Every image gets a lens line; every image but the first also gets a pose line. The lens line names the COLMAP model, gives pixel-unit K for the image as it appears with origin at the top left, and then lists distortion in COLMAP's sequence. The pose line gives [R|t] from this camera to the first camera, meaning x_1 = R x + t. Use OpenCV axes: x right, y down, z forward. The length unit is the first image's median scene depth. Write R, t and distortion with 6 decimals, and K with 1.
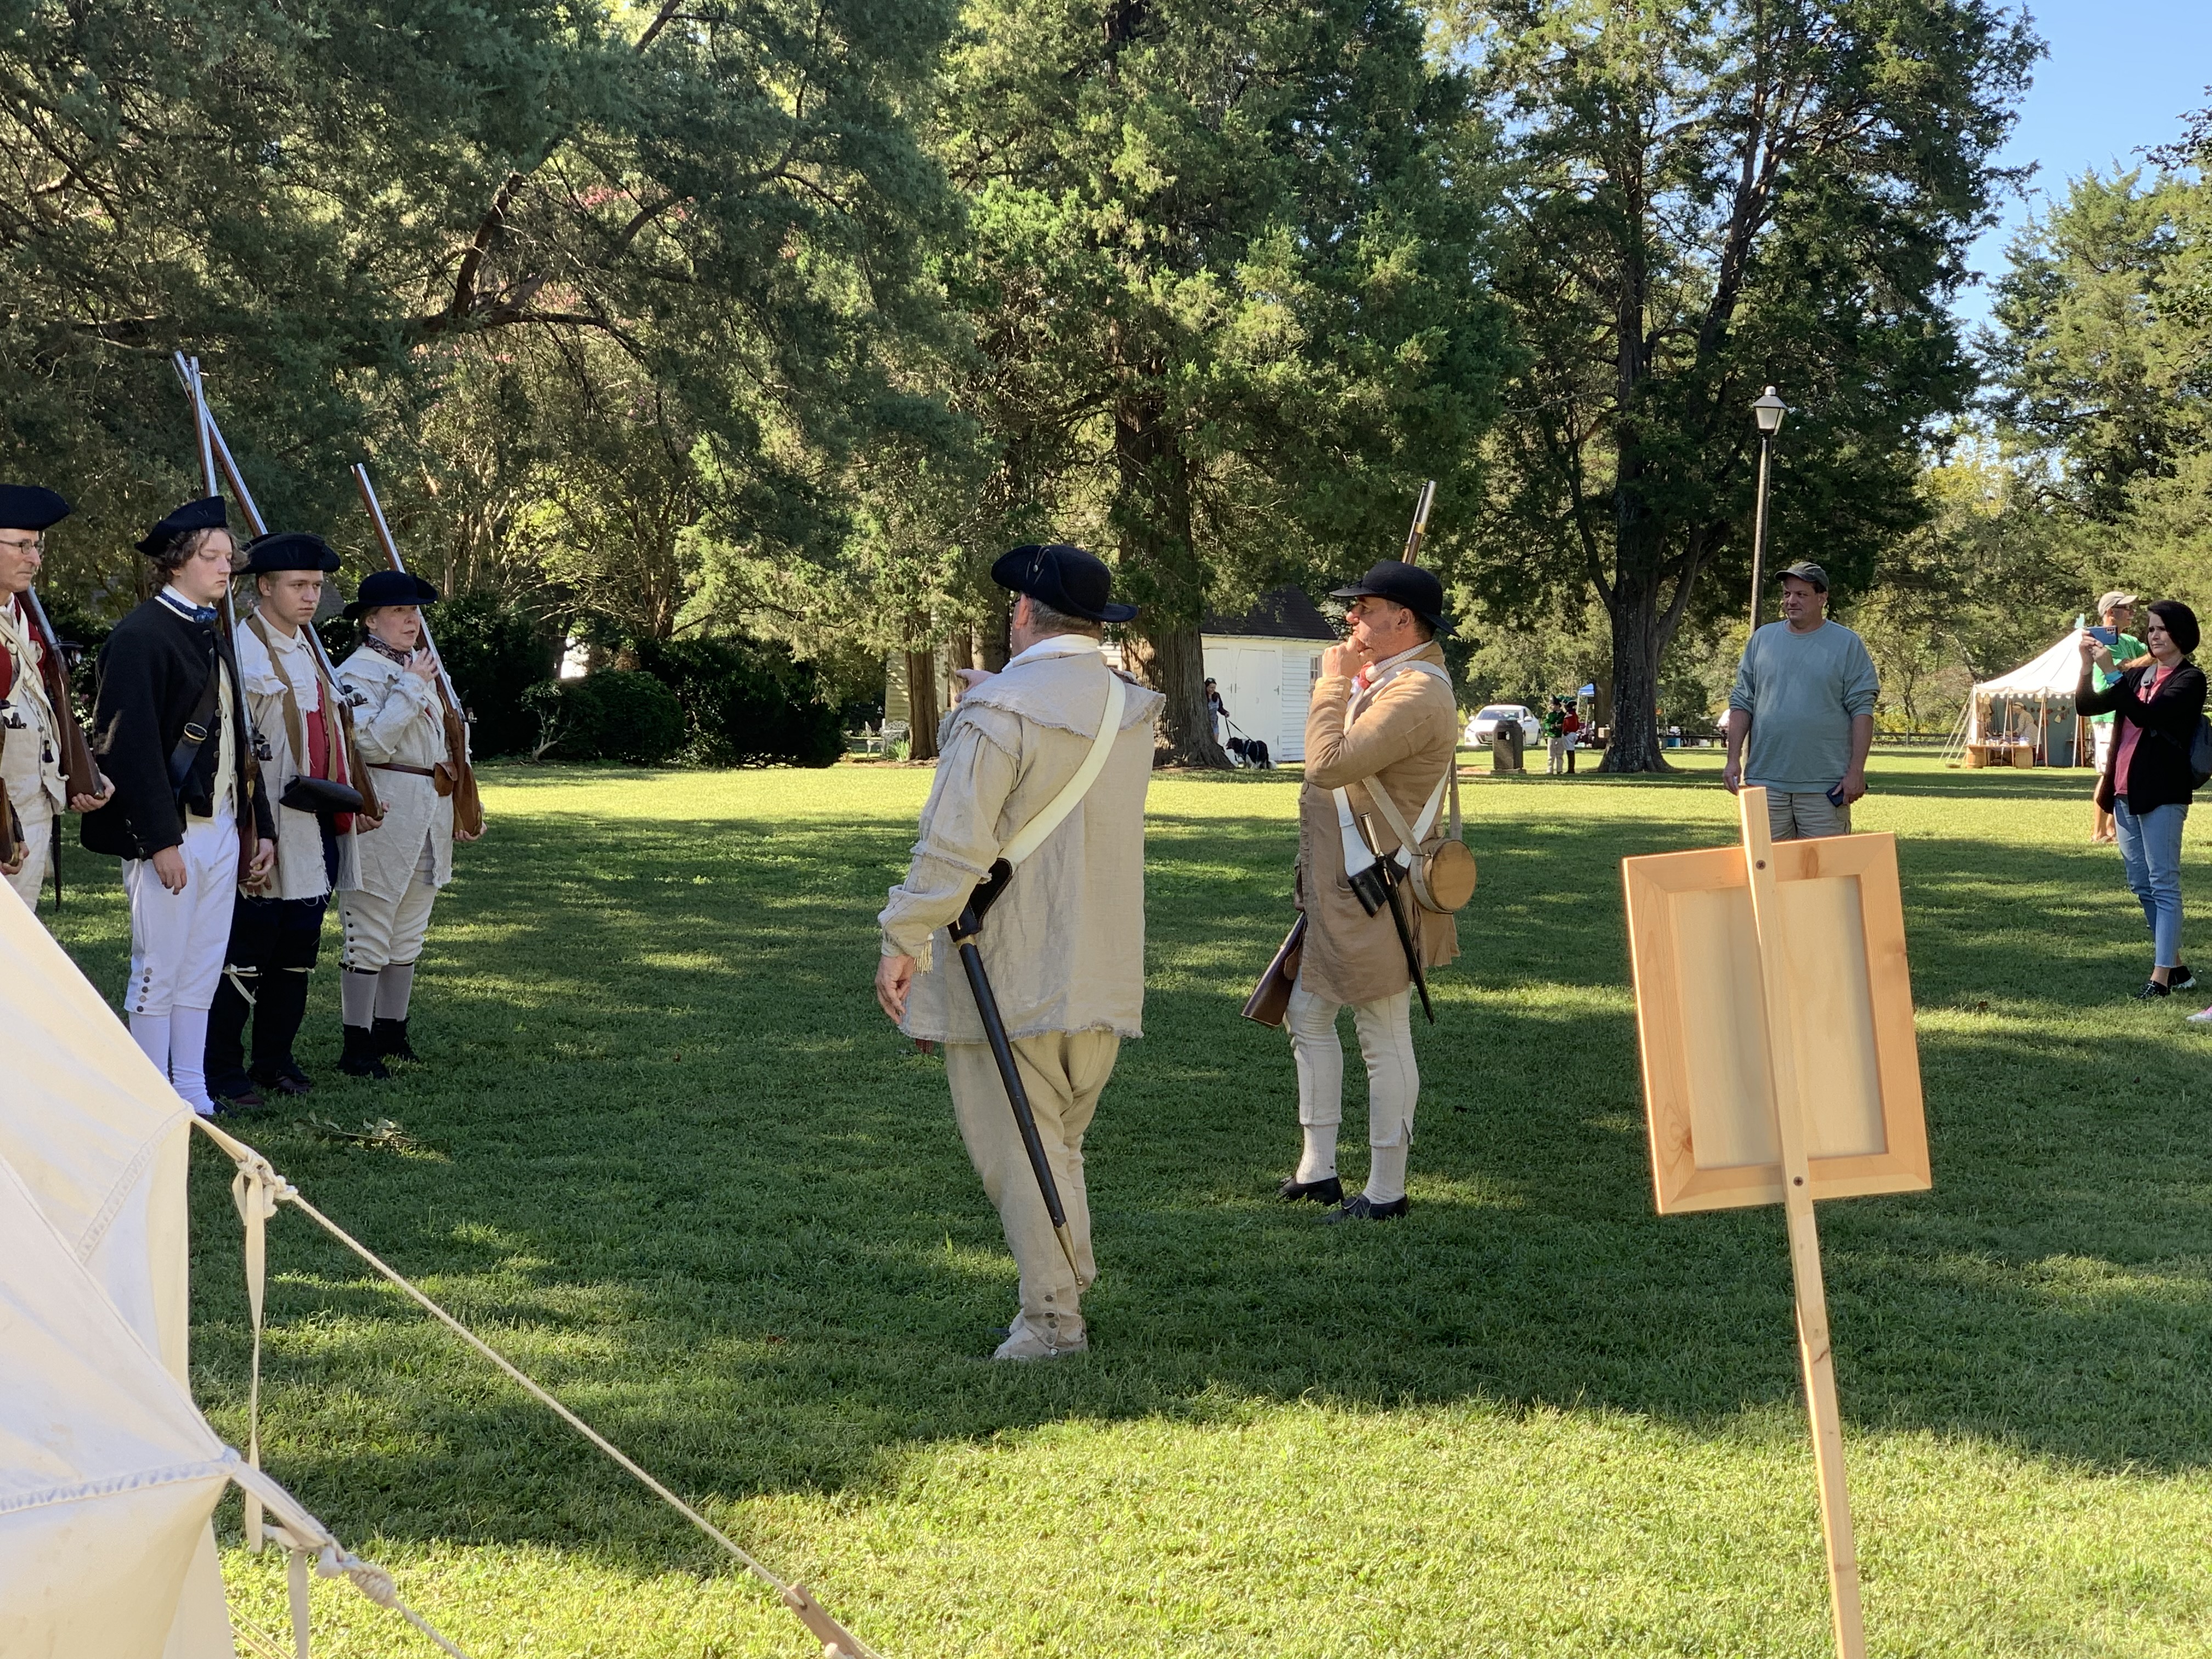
lens RADIAL K [[3714.5, 0, 1106.0], [0, 3714.5, 829.5], [0, 0, 1]] dist [0.079672, 0.396492]
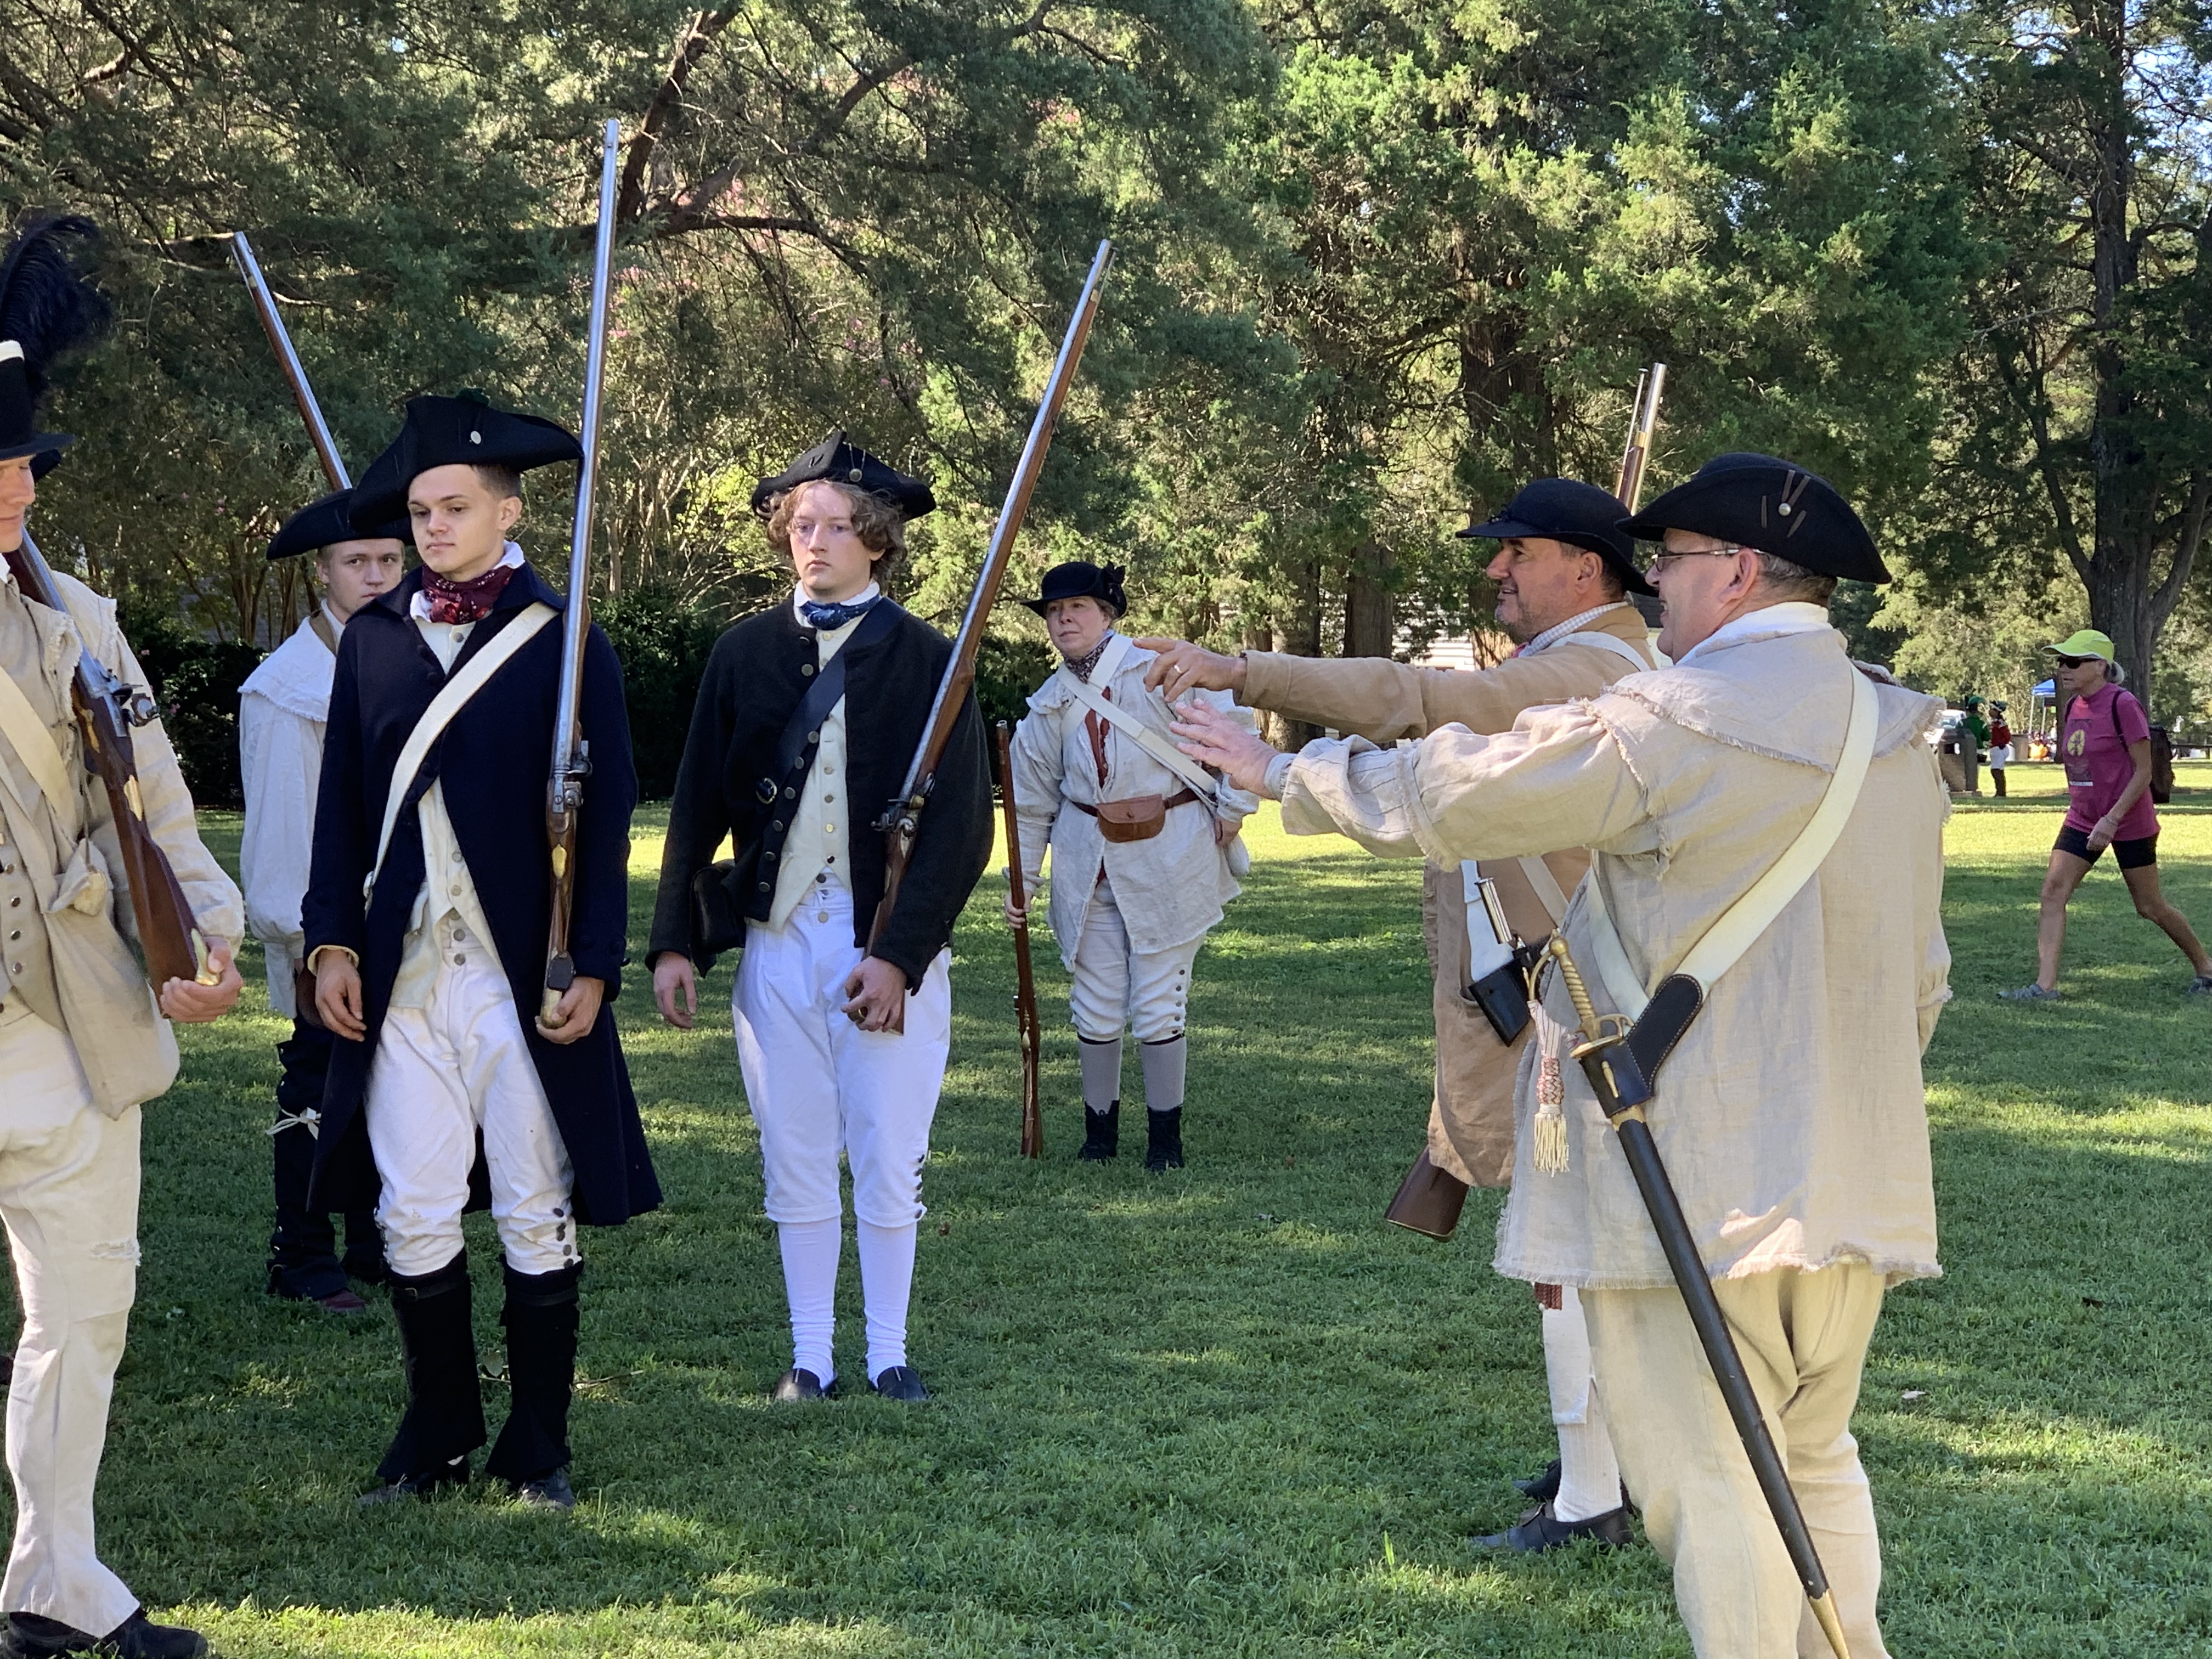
lens RADIAL K [[4509.7, 0, 1106.0], [0, 4509.7, 829.5], [0, 0, 1]] dist [-0.100013, 2.084430]
pose [[0.997678, -0.014327, -0.066587, -0.010479], [0.013714, 0.999859, -0.009665, -0.002075], [0.066716, 0.008729, 0.997734, 0.059497]]
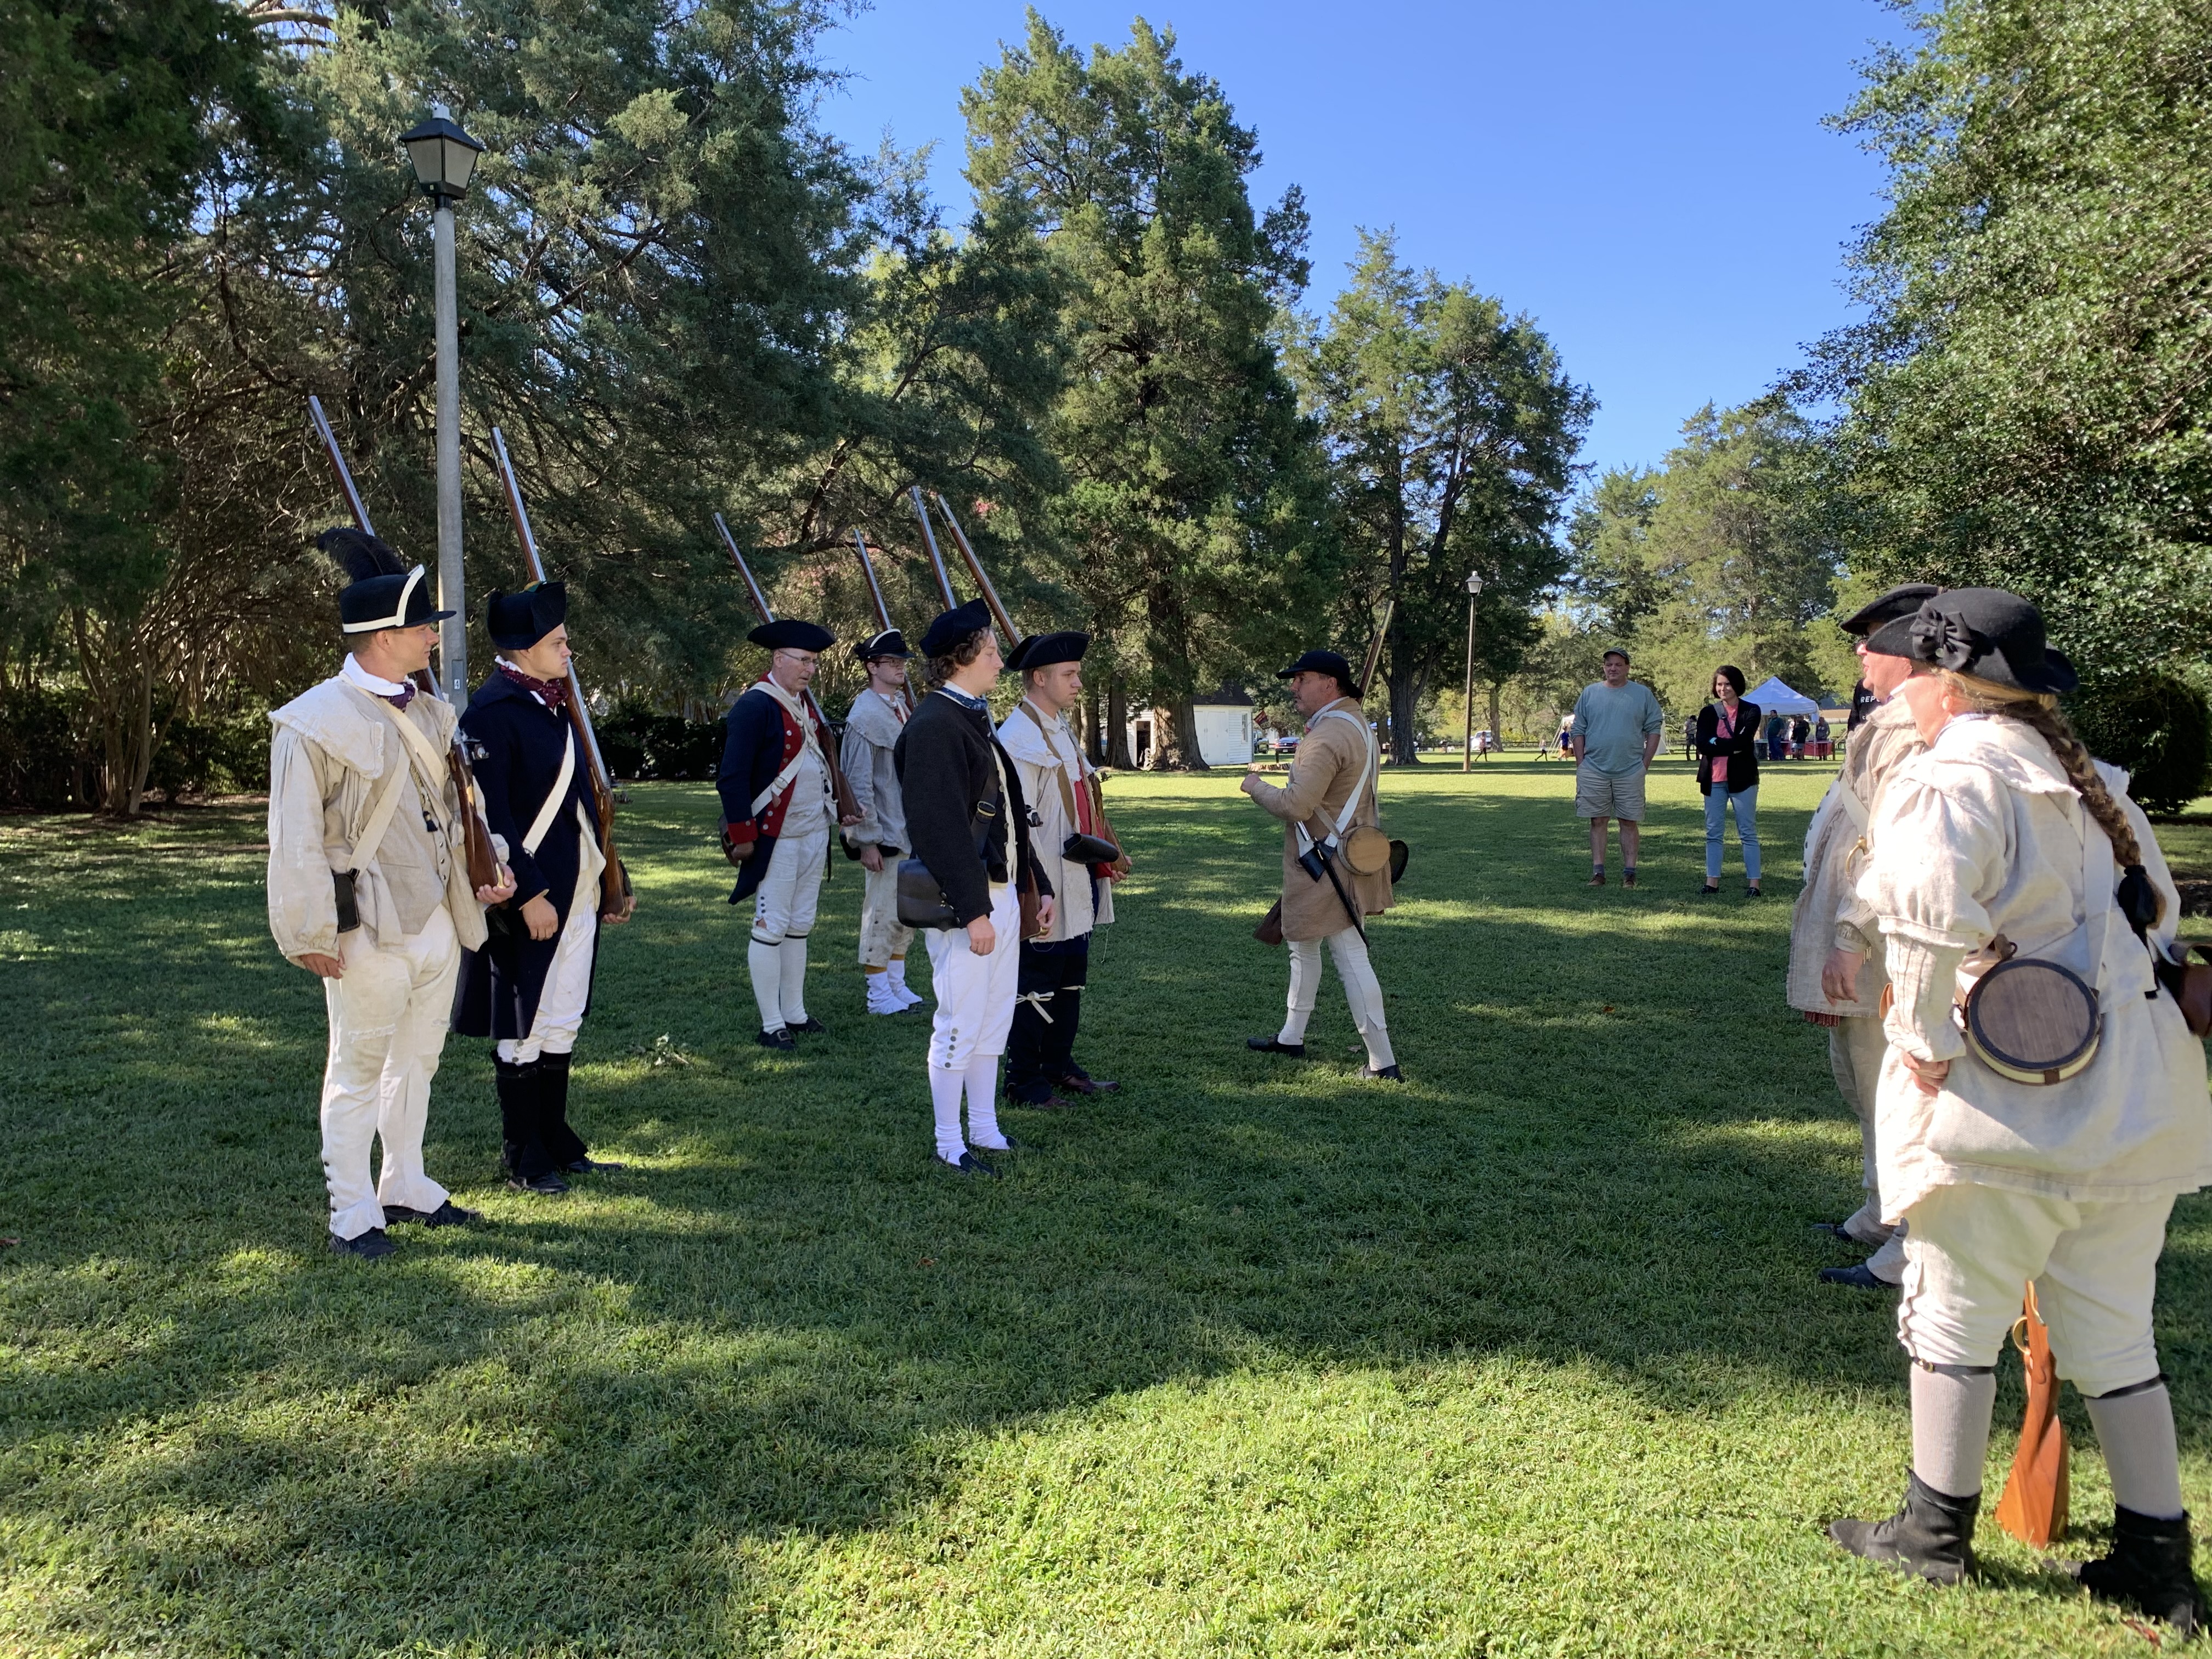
lens RADIAL K [[1643.7, 0, 1106.0], [0, 1643.7, 829.5], [0, 0, 1]] dist [0.143080, -0.000622]
pose [[0.999408, -0.025335, -0.023276, -0.002648], [0.025836, 0.999436, 0.021459, -0.004947], [0.022719, -0.022048, 0.999499, 0.108871]]
